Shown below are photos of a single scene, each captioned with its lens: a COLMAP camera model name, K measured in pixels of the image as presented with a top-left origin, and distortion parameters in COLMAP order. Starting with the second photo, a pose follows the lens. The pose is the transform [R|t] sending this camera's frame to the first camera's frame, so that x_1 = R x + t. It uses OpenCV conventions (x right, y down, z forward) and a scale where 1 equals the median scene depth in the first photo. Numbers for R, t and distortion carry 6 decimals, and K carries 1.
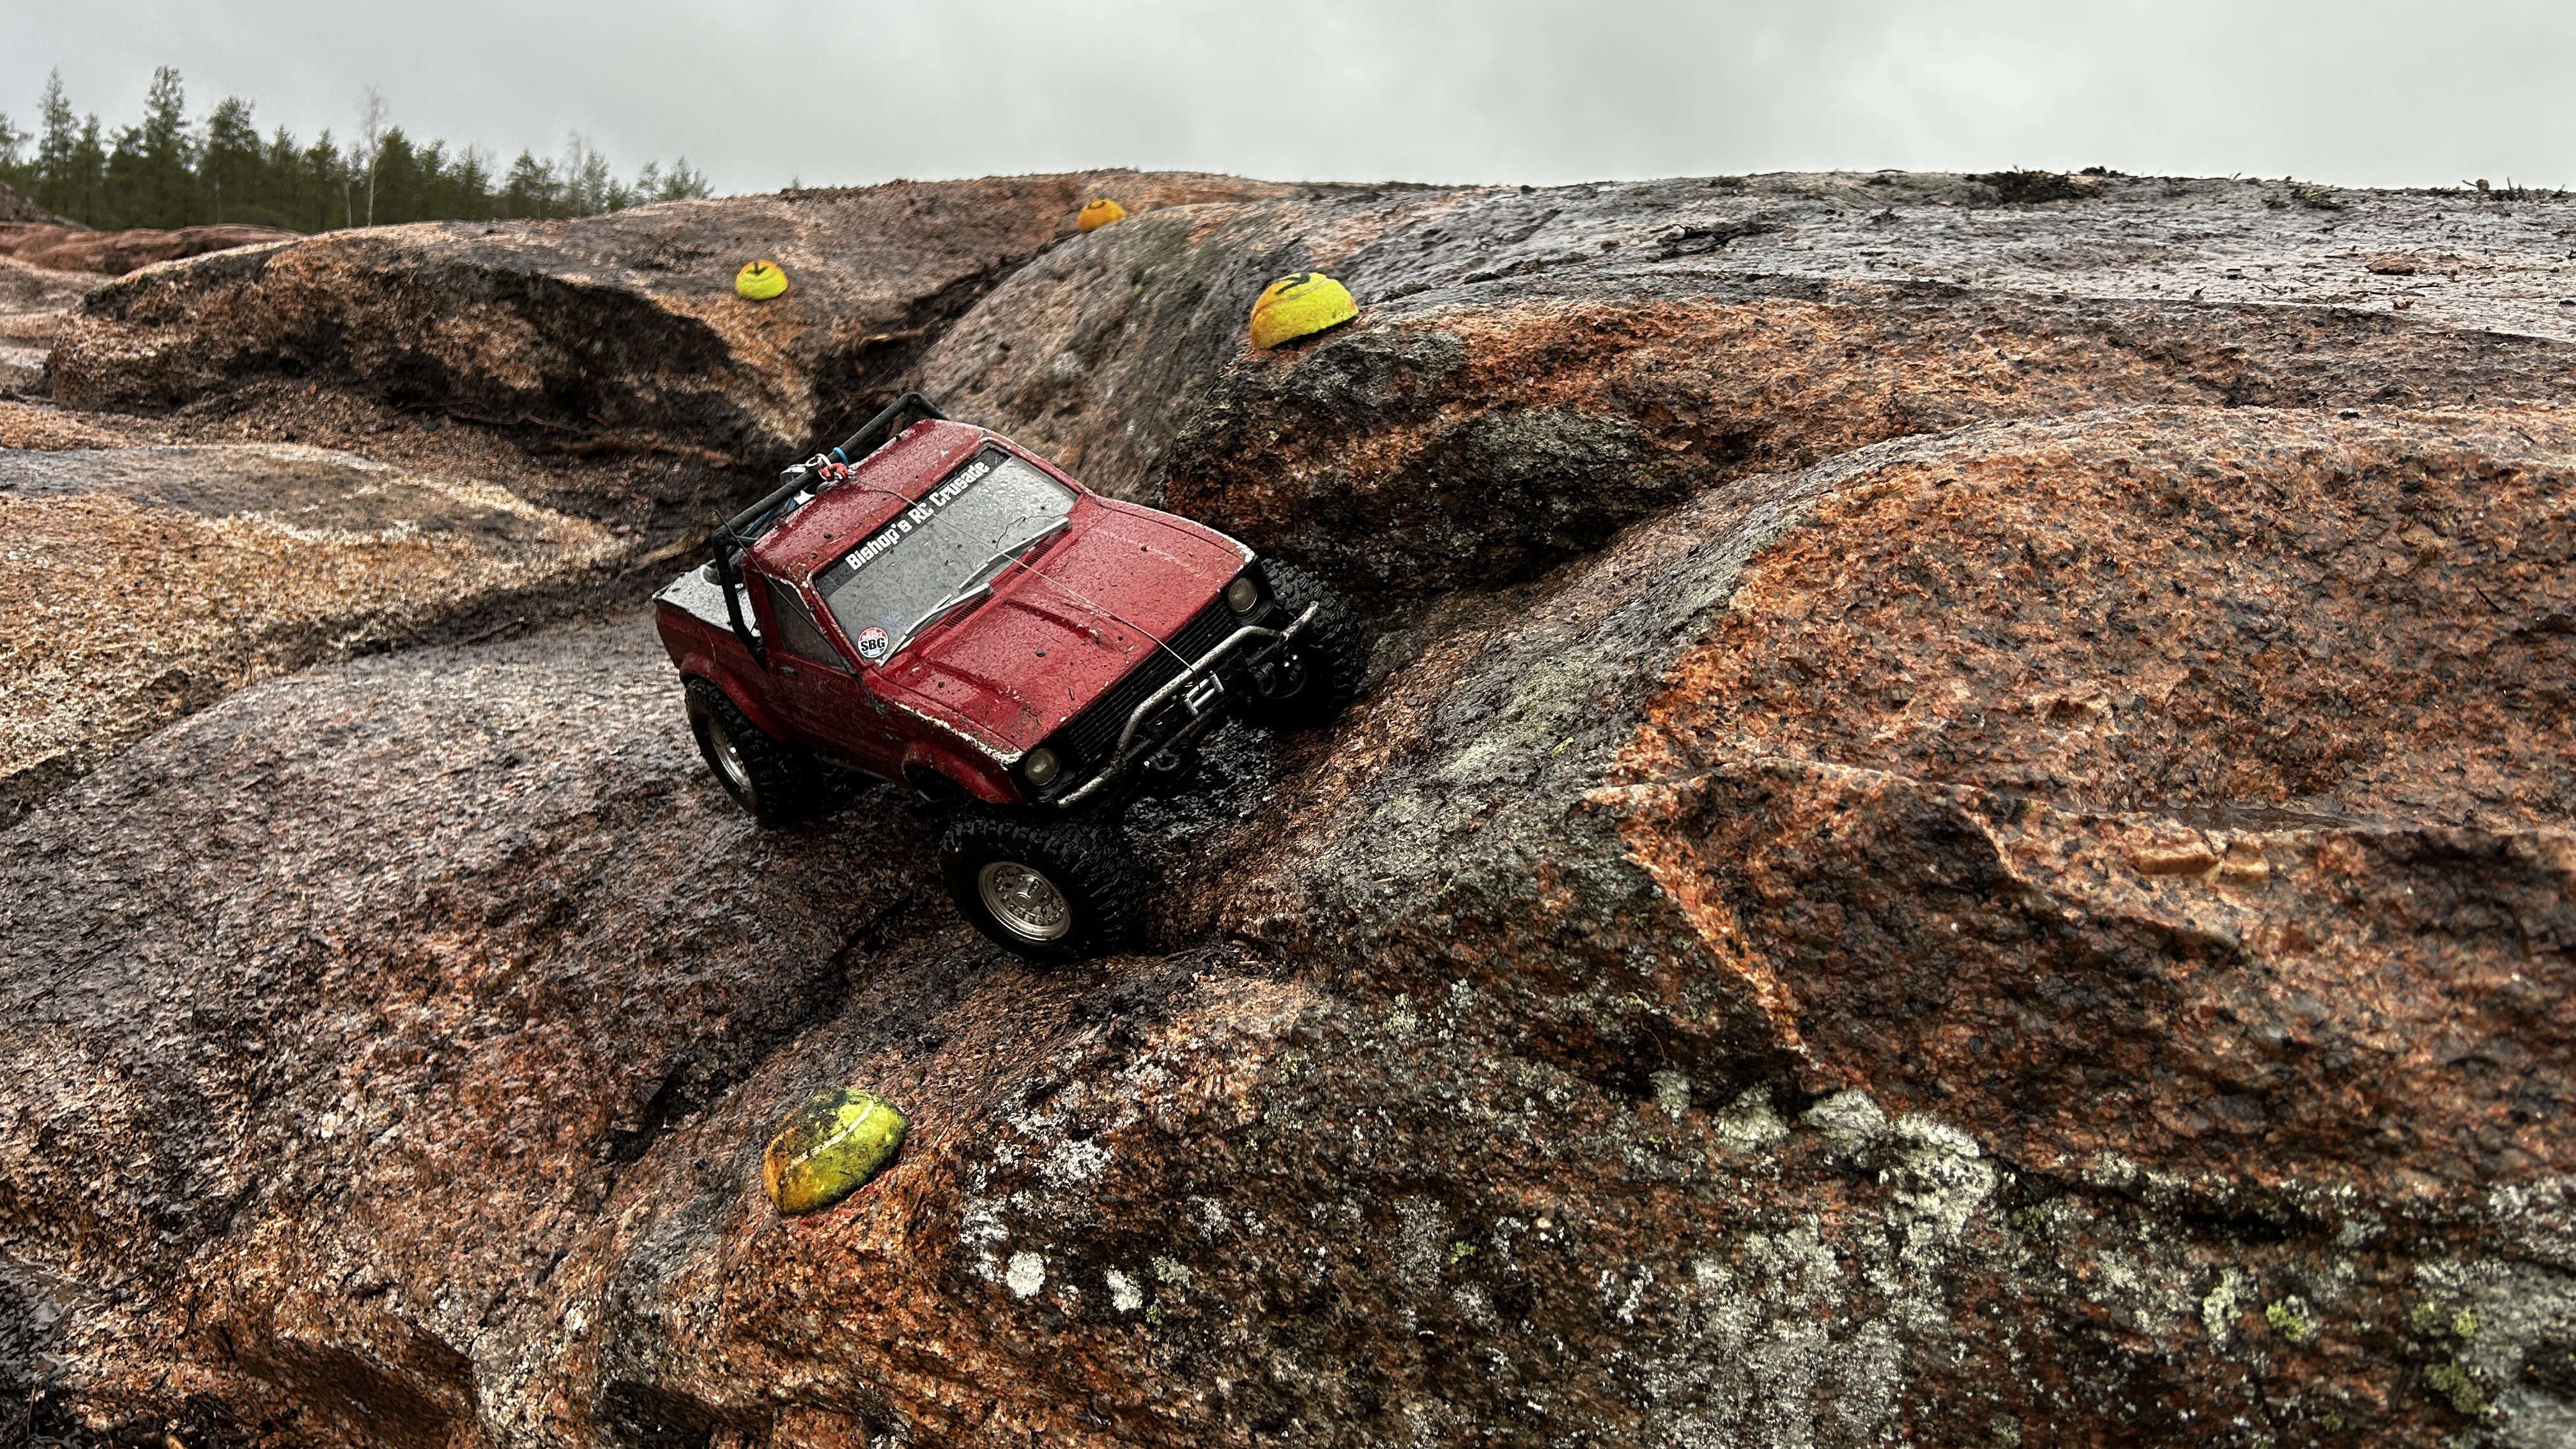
lens RADIAL K [[1928.6, 0, 1288.0], [0, 1928.6, 724.5], [0, 0, 1]] dist [0.065095, -0.094218]
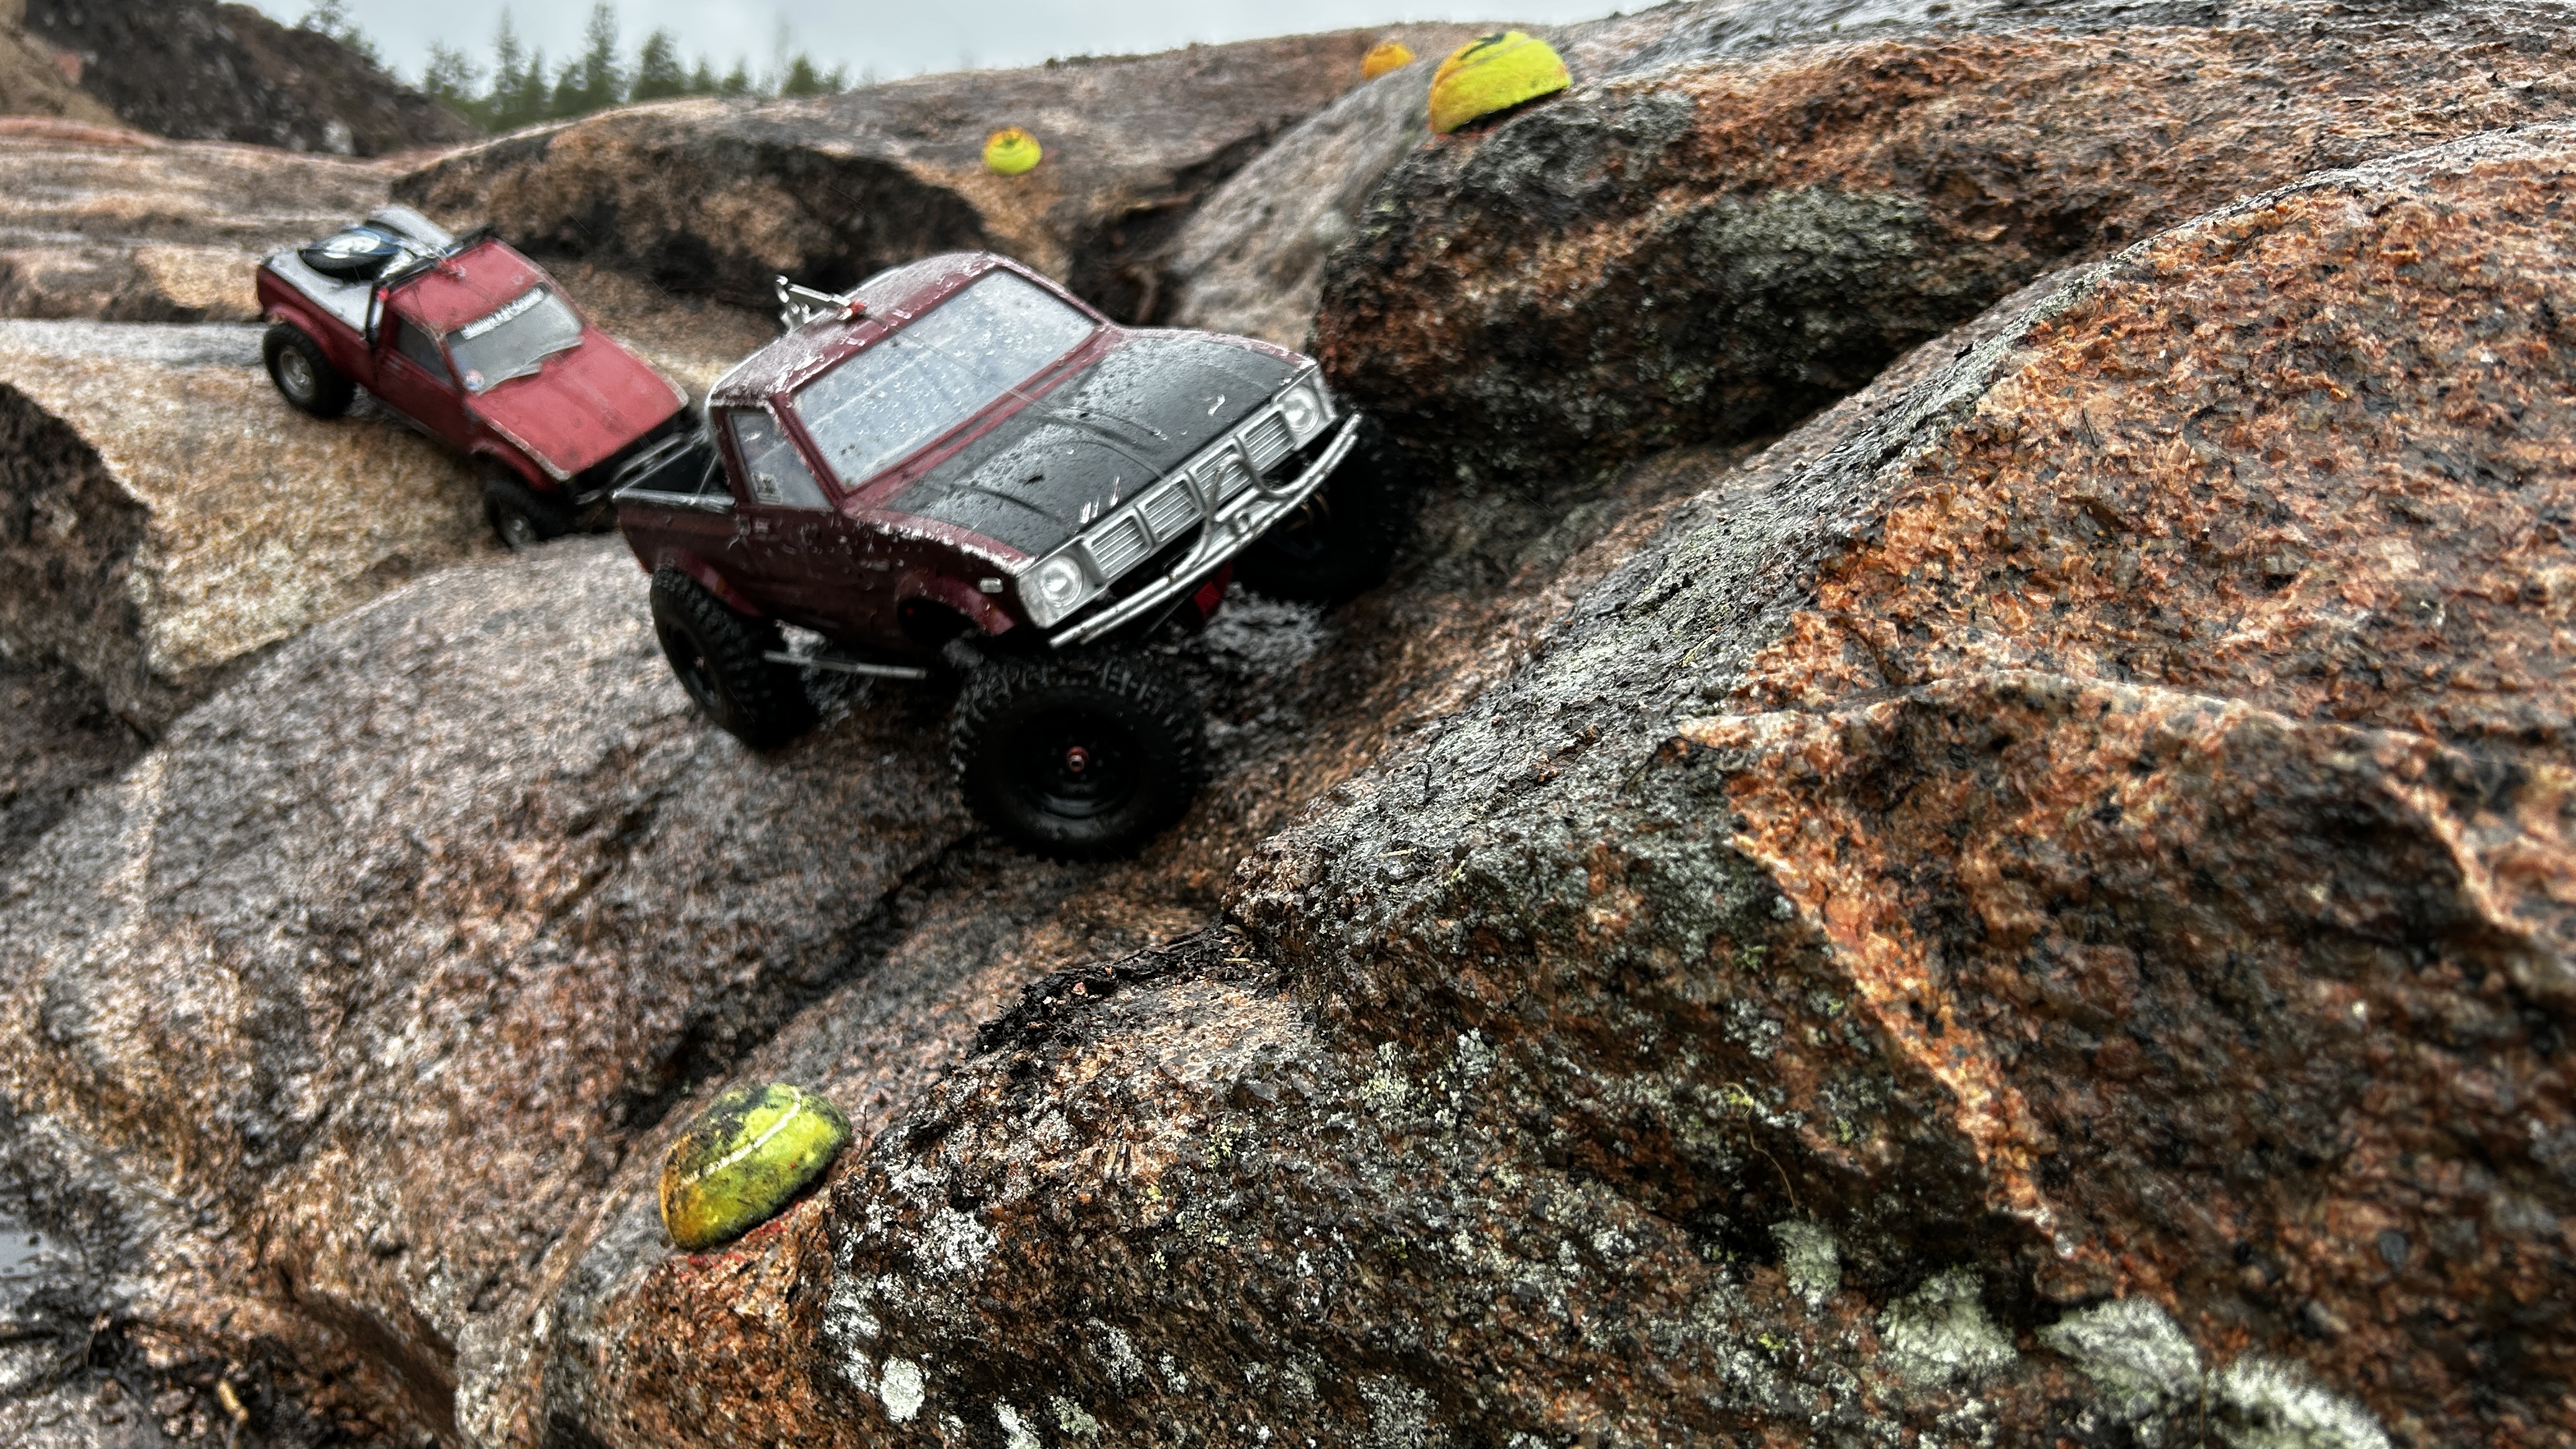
lens RADIAL K [[1954.9, 0, 1288.0], [0, 1954.9, 724.5], [0, 0, 1]] dist [-0.000308, 0.010051]
pose [[0.982191, 0.031630, -0.185205, 0.131225], [-0.023767, 0.998726, 0.044521, 0.011187], [0.186377, -0.039326, 0.981691, 0.367397]]
